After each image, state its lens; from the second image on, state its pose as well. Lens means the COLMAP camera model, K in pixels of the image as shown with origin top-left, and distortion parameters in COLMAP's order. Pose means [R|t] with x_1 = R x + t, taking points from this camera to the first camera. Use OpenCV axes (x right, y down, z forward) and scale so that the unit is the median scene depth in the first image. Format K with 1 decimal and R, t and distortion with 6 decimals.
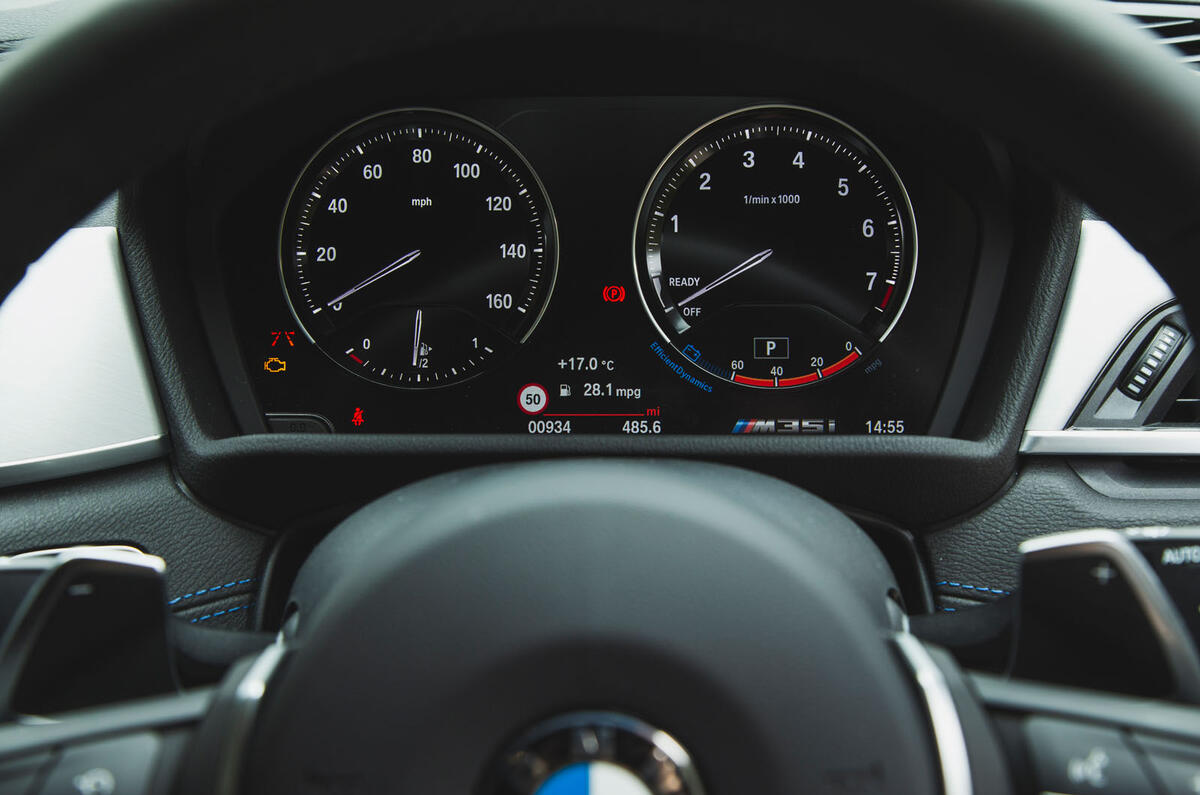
lens RADIAL K [[1554.1, 0, 595.1], [0, 1554.1, 400.7], [0, 0, 1]] dist [0.028930, 0.000000]
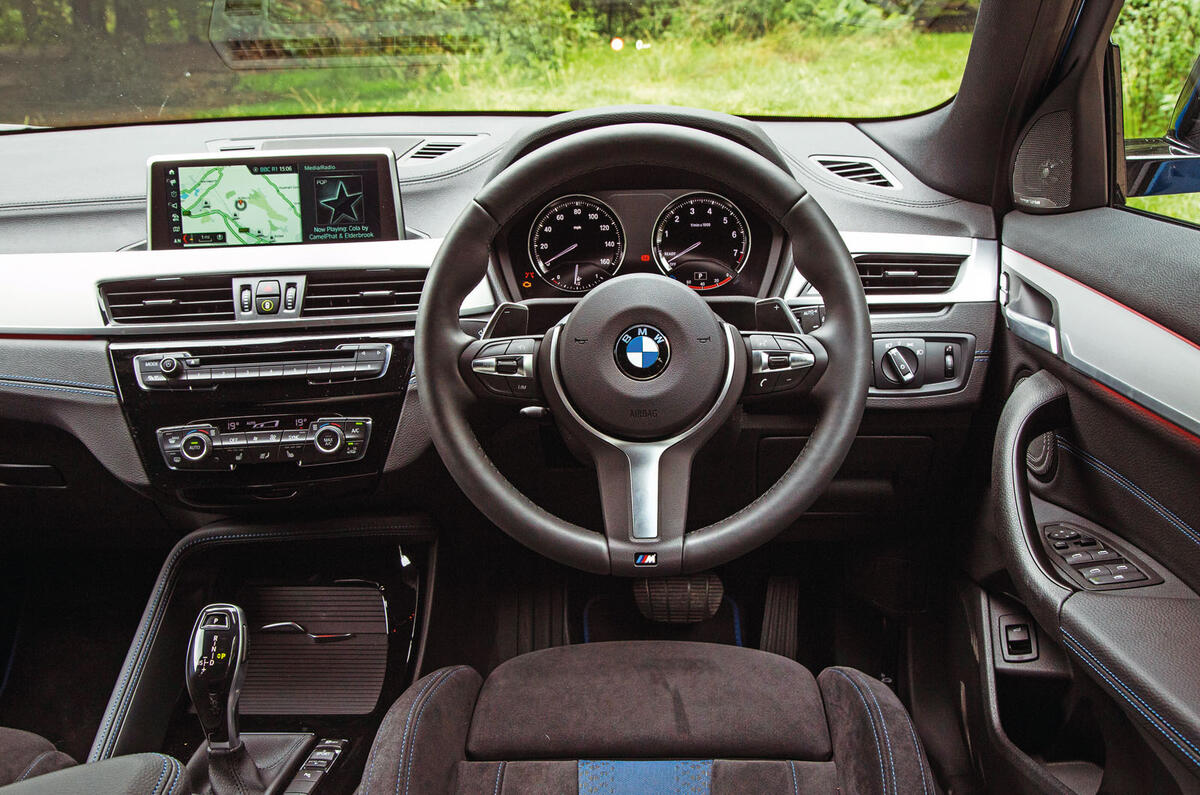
lens RADIAL K [[1154.8, 0, 599.2], [0, 1154.8, 392.5], [0, 0, 1]] dist [0.021530, 0.000000]
pose [[0.999668, -0.008835, -0.024204, -0.023013], [0.007772, 0.999016, -0.043655, 0.268329], [0.024566, 0.043452, 0.998753, -1.106586]]
